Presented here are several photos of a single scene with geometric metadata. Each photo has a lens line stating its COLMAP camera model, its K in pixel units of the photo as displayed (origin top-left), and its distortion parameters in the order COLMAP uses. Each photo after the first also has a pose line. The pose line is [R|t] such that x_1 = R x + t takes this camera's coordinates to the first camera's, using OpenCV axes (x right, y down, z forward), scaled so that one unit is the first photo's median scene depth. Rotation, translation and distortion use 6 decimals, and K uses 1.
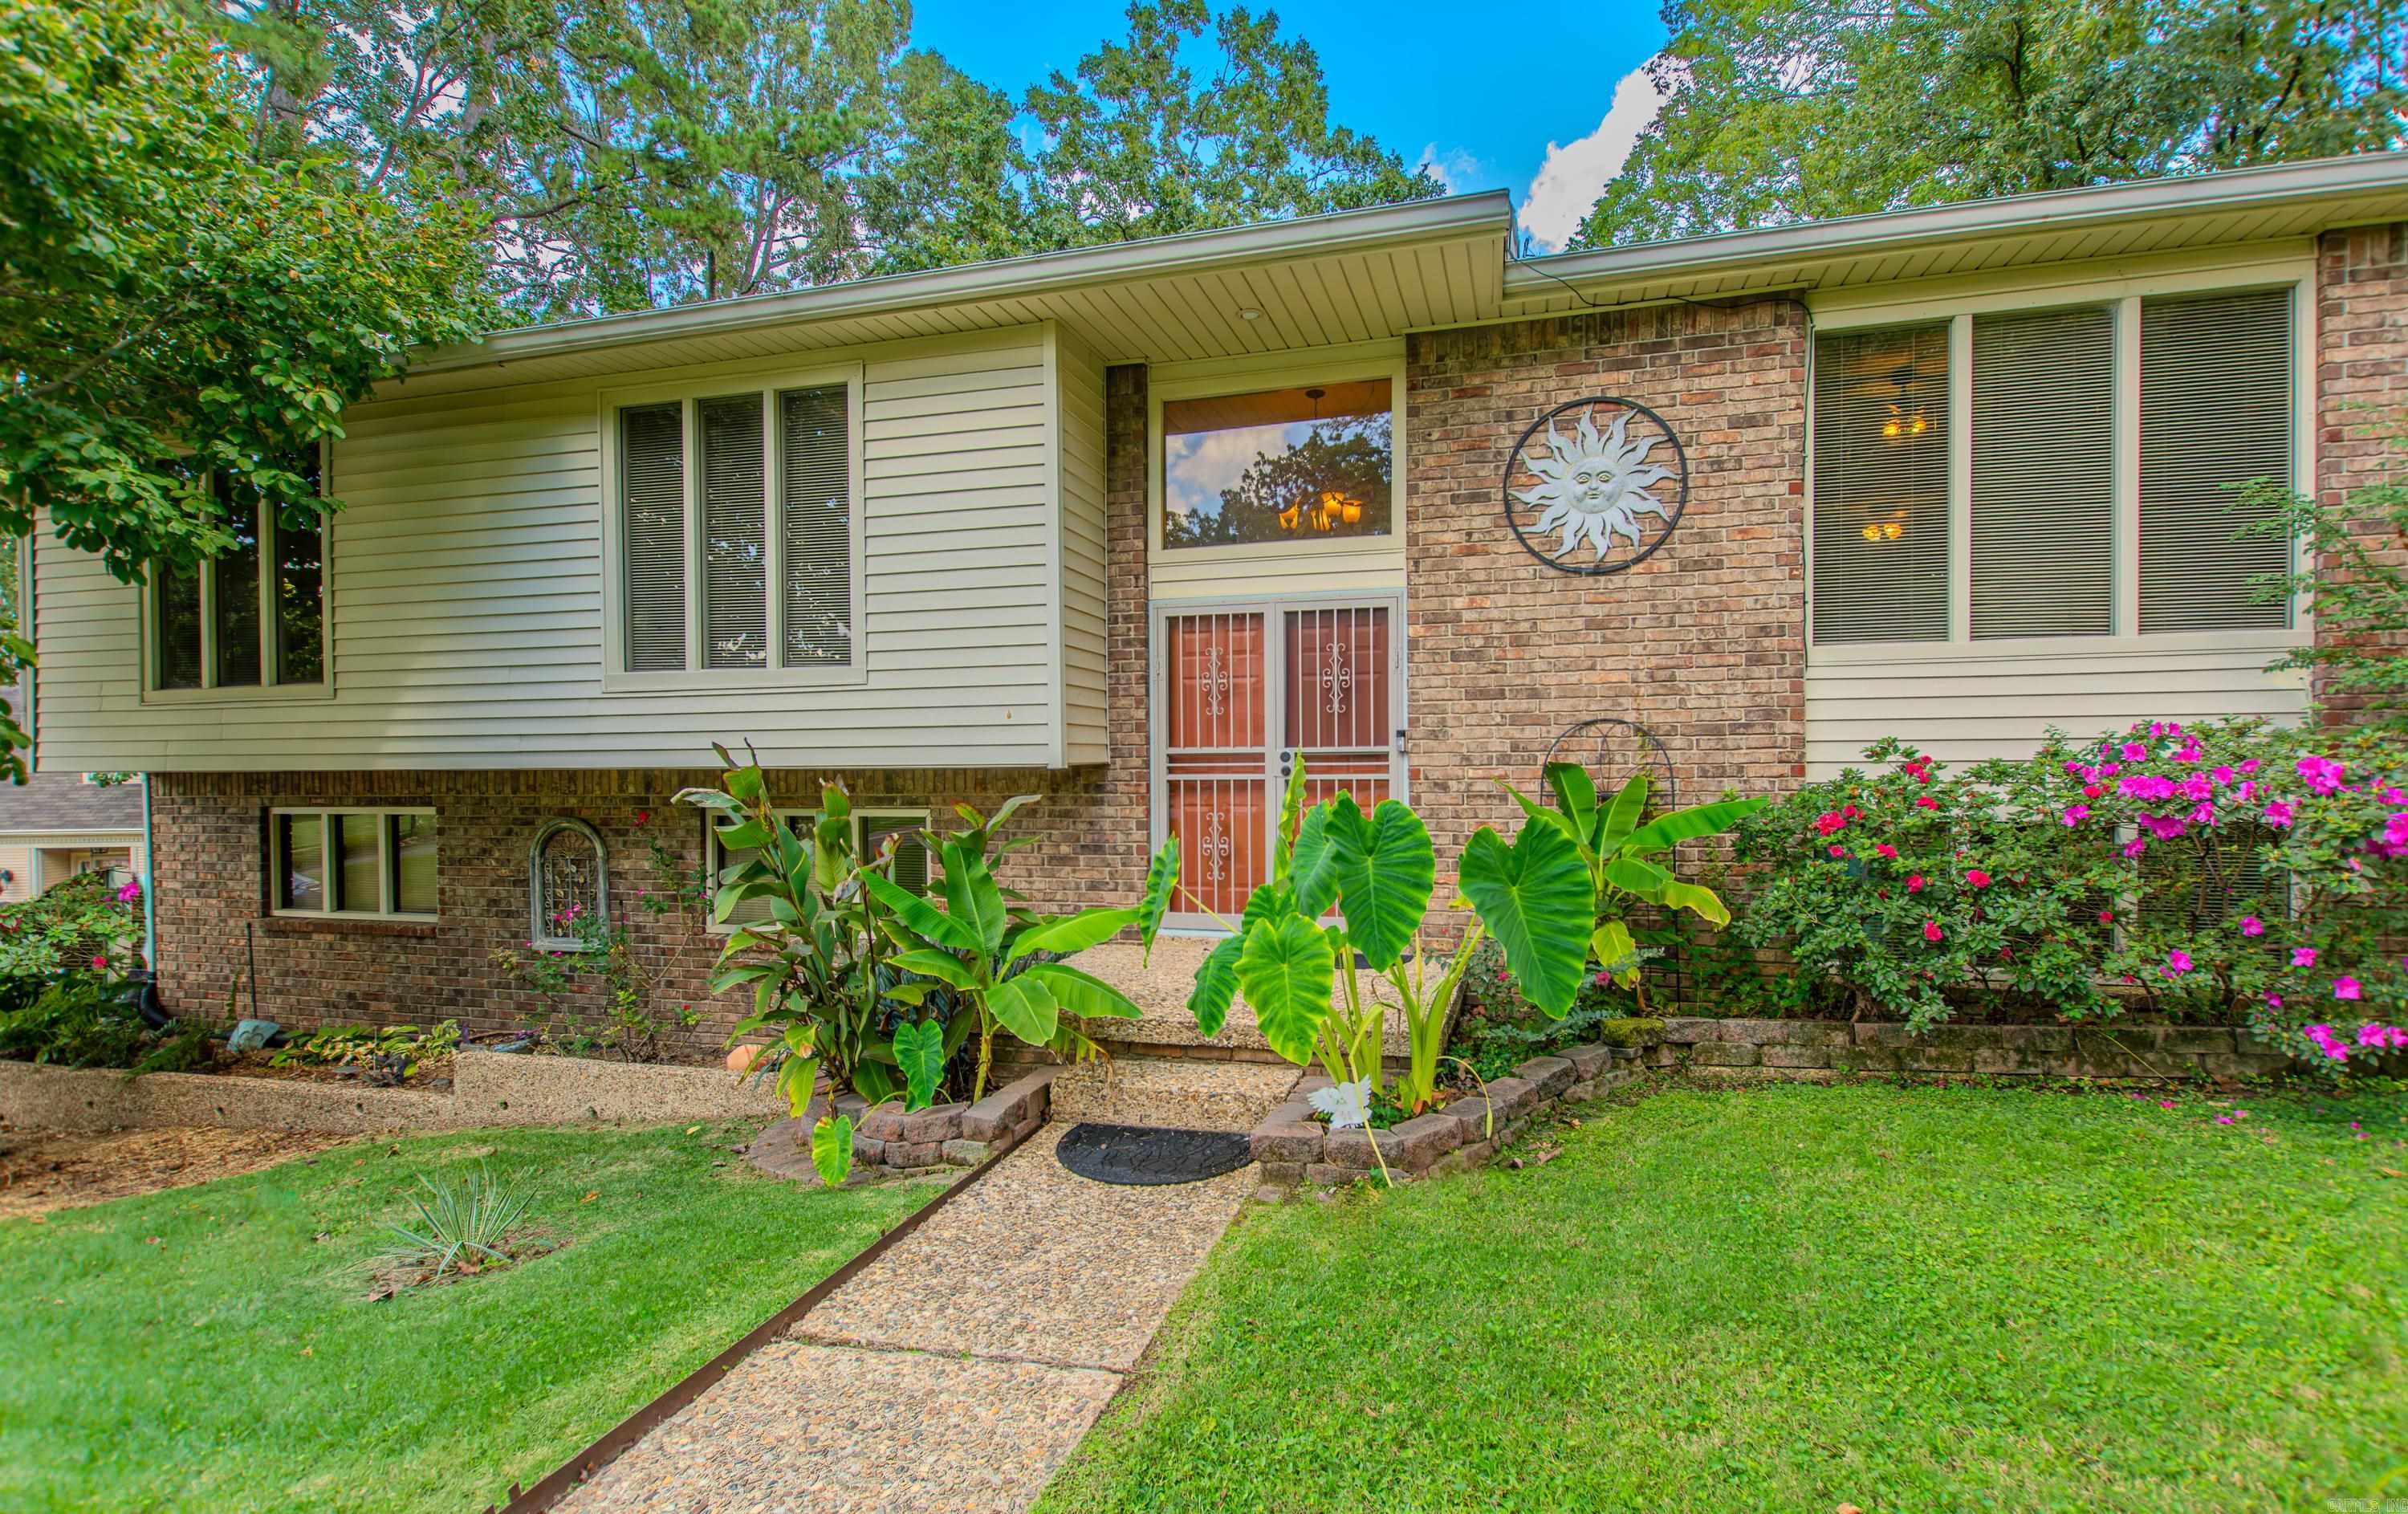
lens RADIAL K [[1126.3, 0, 1200.5], [0, 1126.3, 777.3], [0, 0, 1]] dist [0.018981, -0.010878]
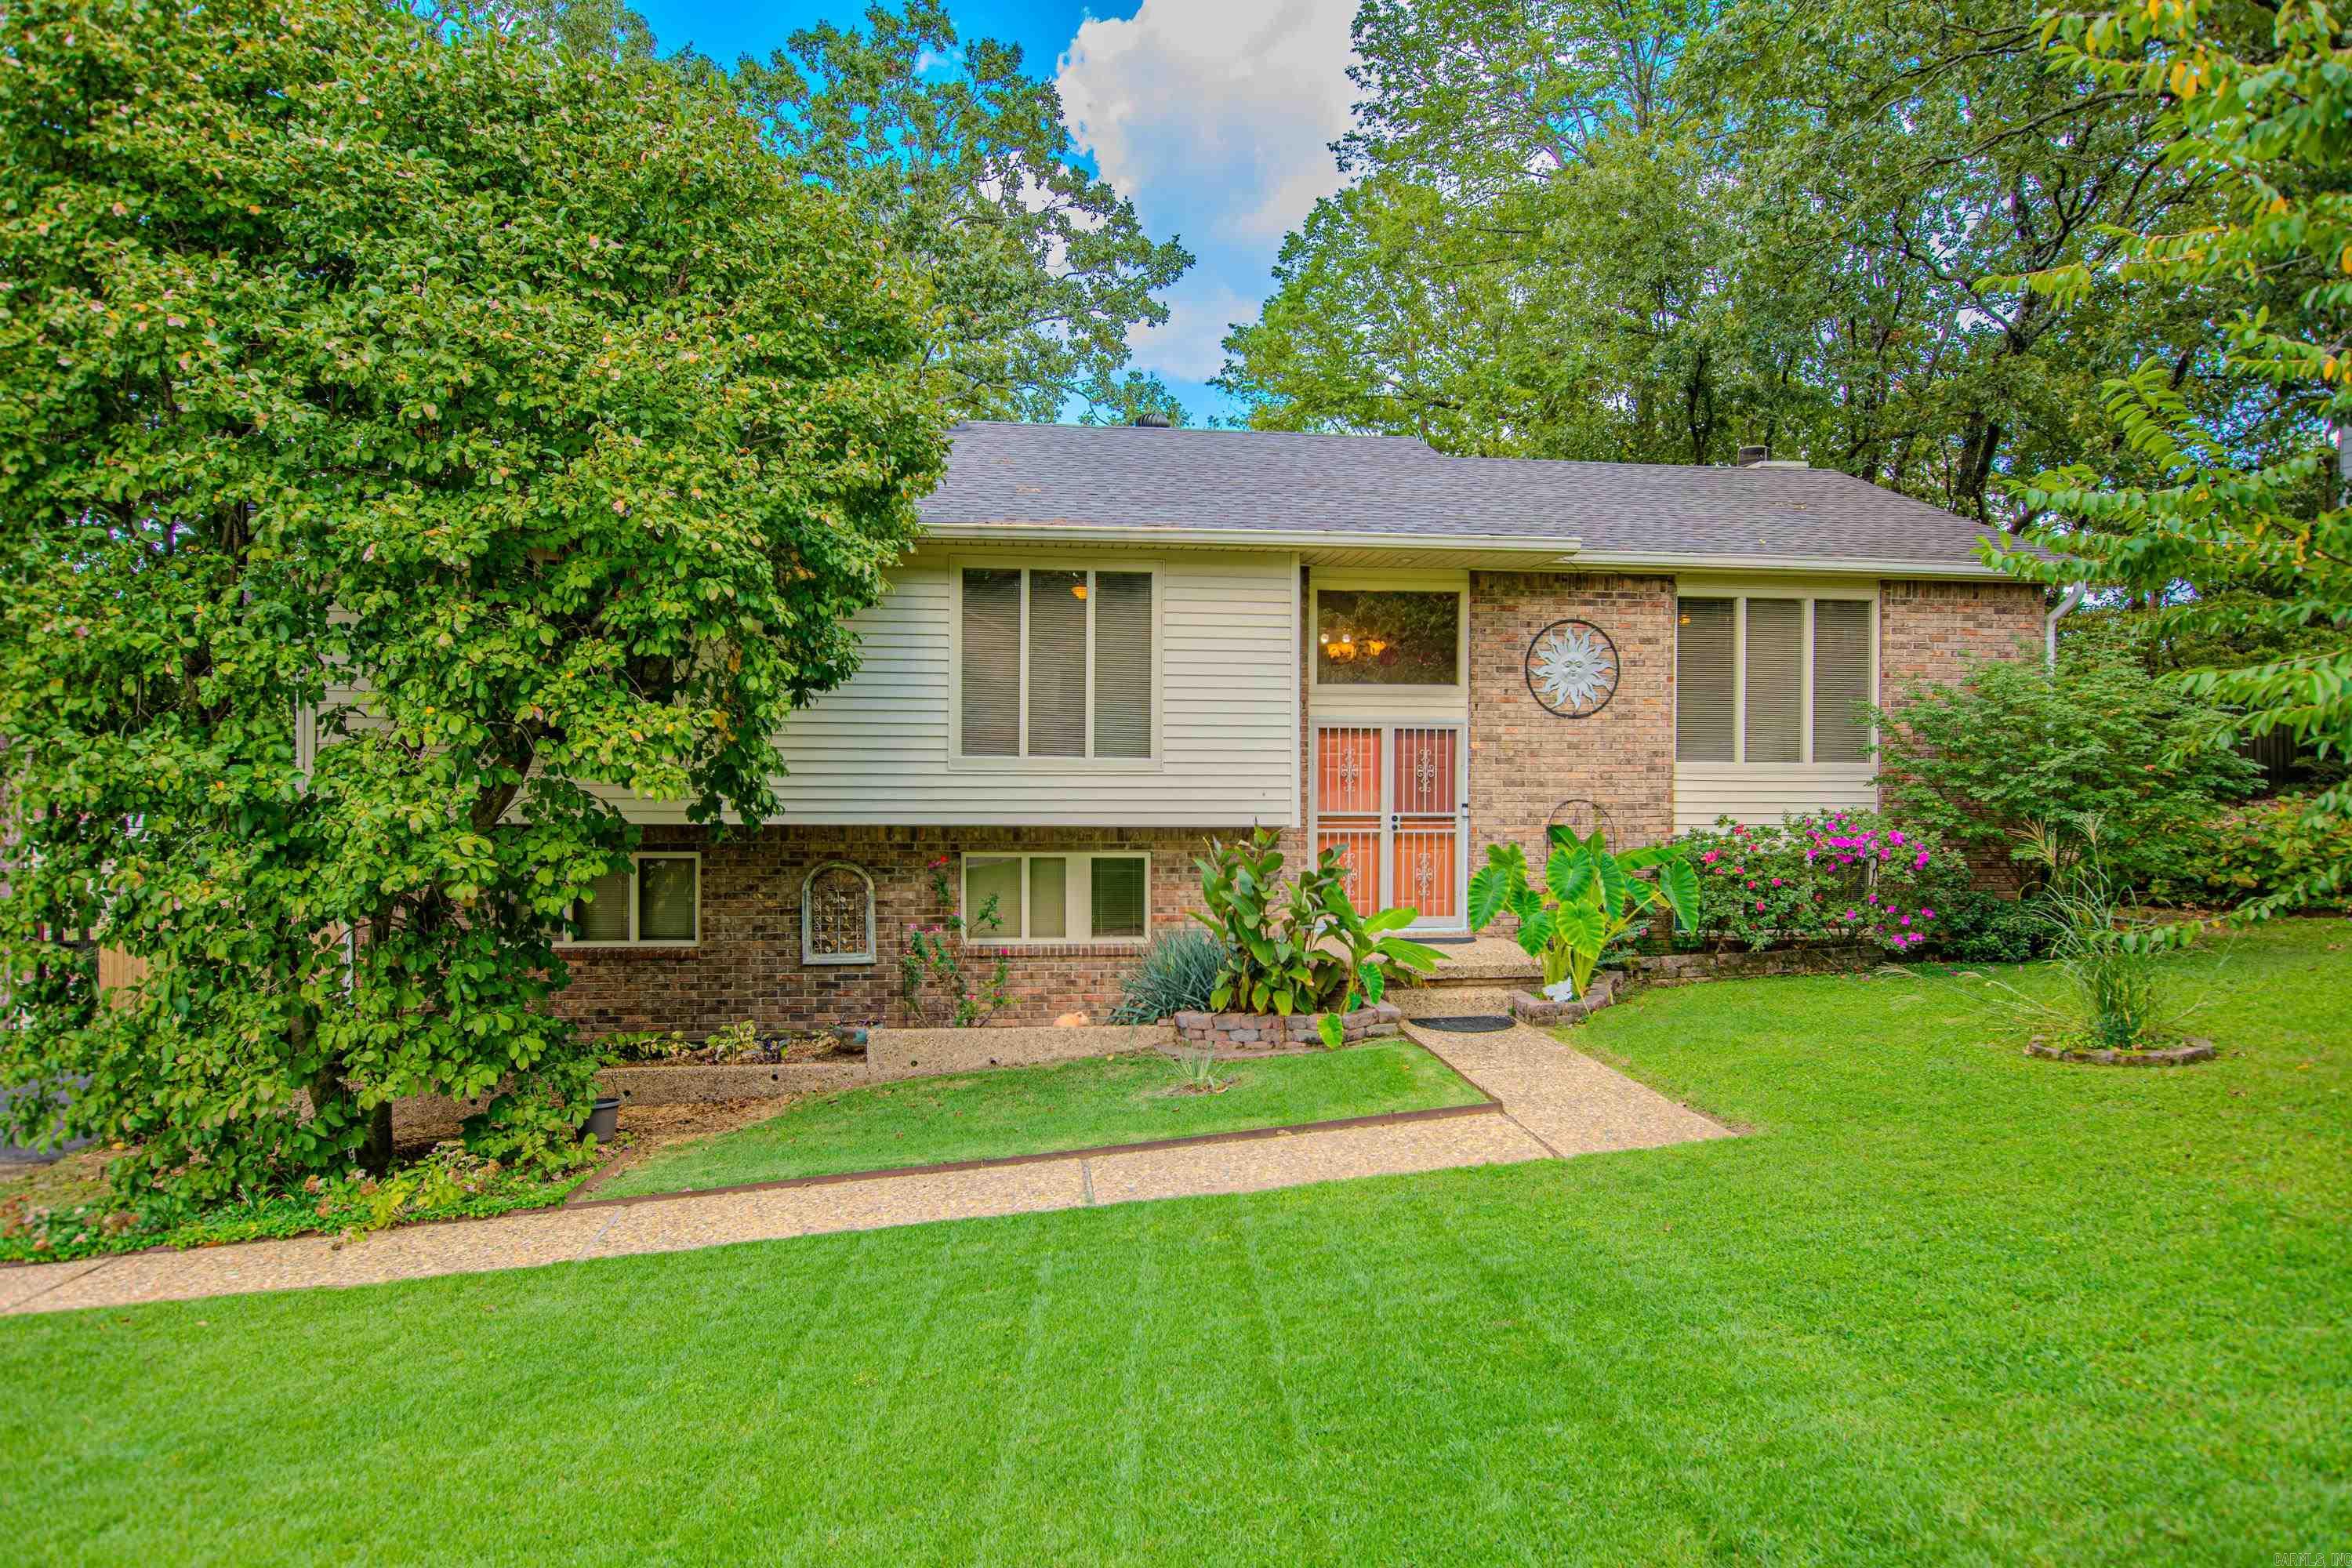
lens RADIAL K [[1419.8, 0, 1176.0], [0, 1419.8, 784.0], [0, 0, 1]] dist [-0.010095, -0.000180]
pose [[0.927455, 0.010455, 0.373789, -1.001995], [-0.007822, 0.999933, -0.008561, -0.048762], [-0.373853, 0.005016, 0.927474, -0.789356]]
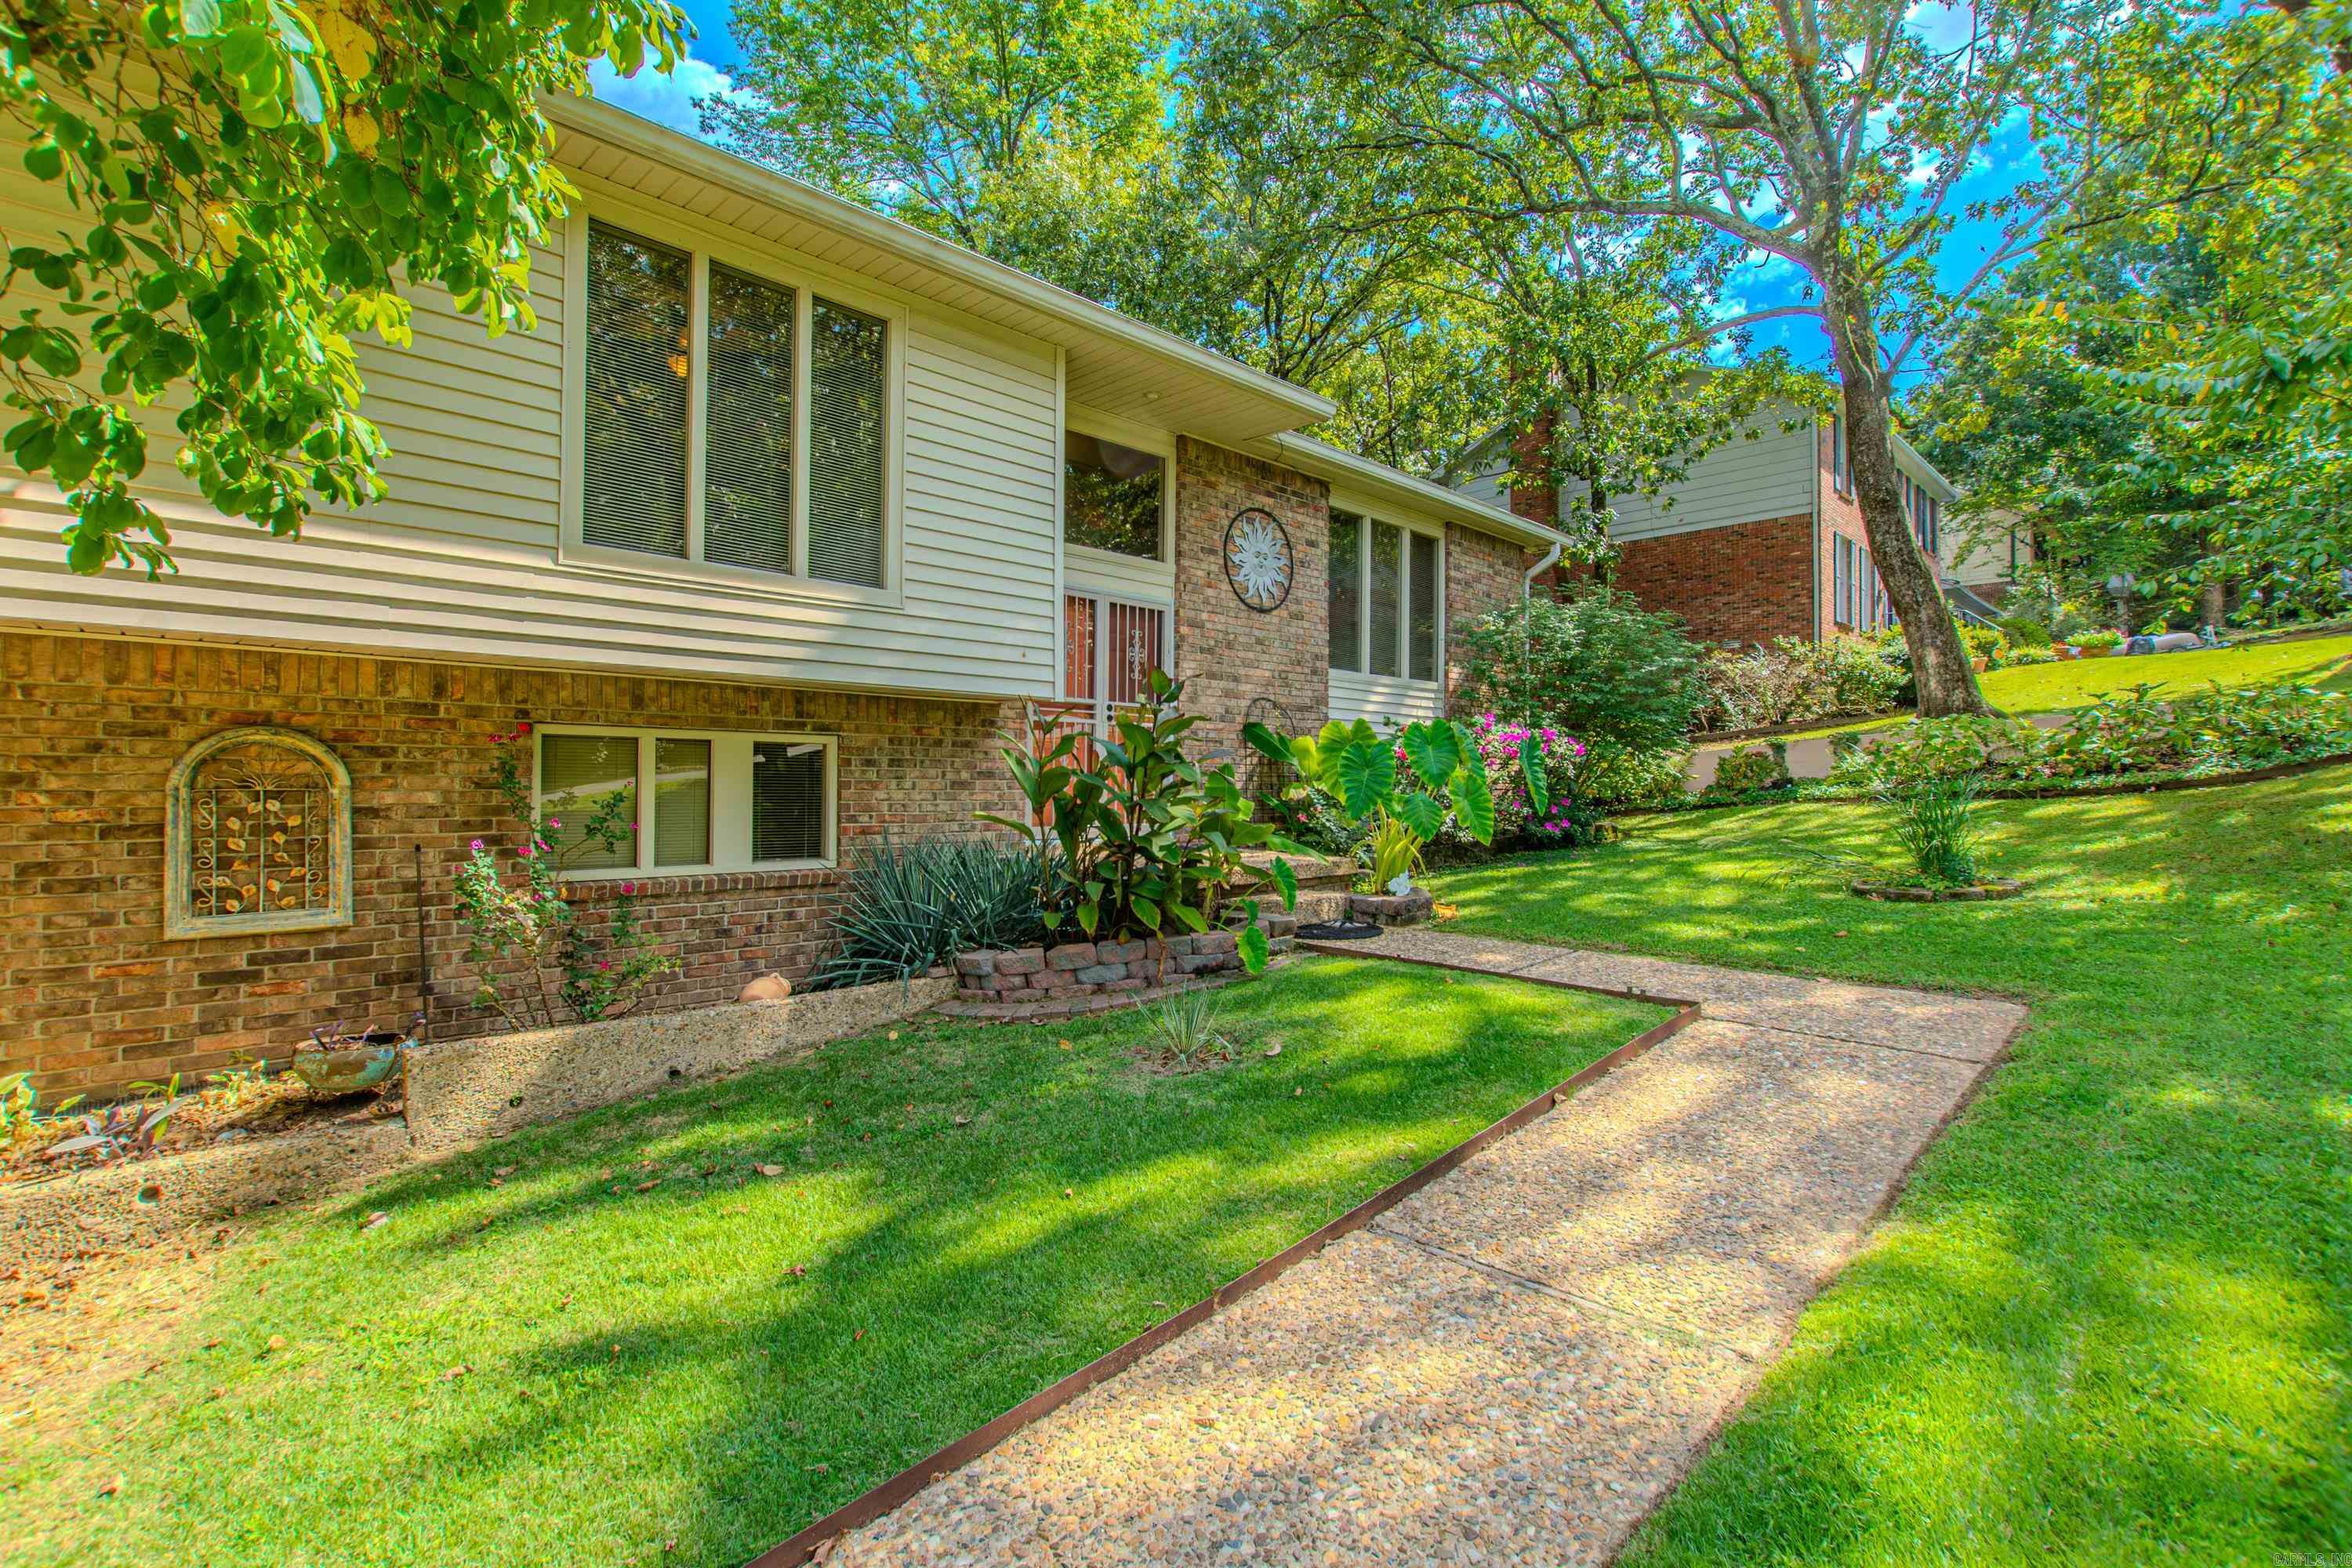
lens RADIAL K [[1074.7, 0, 1182.3], [0, 1074.7, 773.9], [0, 0, 1]] dist [0.001895, 0.000275]
pose [[0.491930, 0.021340, 0.870373, -1.040704], [-0.001523, 0.999719, -0.023651, 0.095015], [-0.870633, 0.010309, 0.491825, 0.291420]]
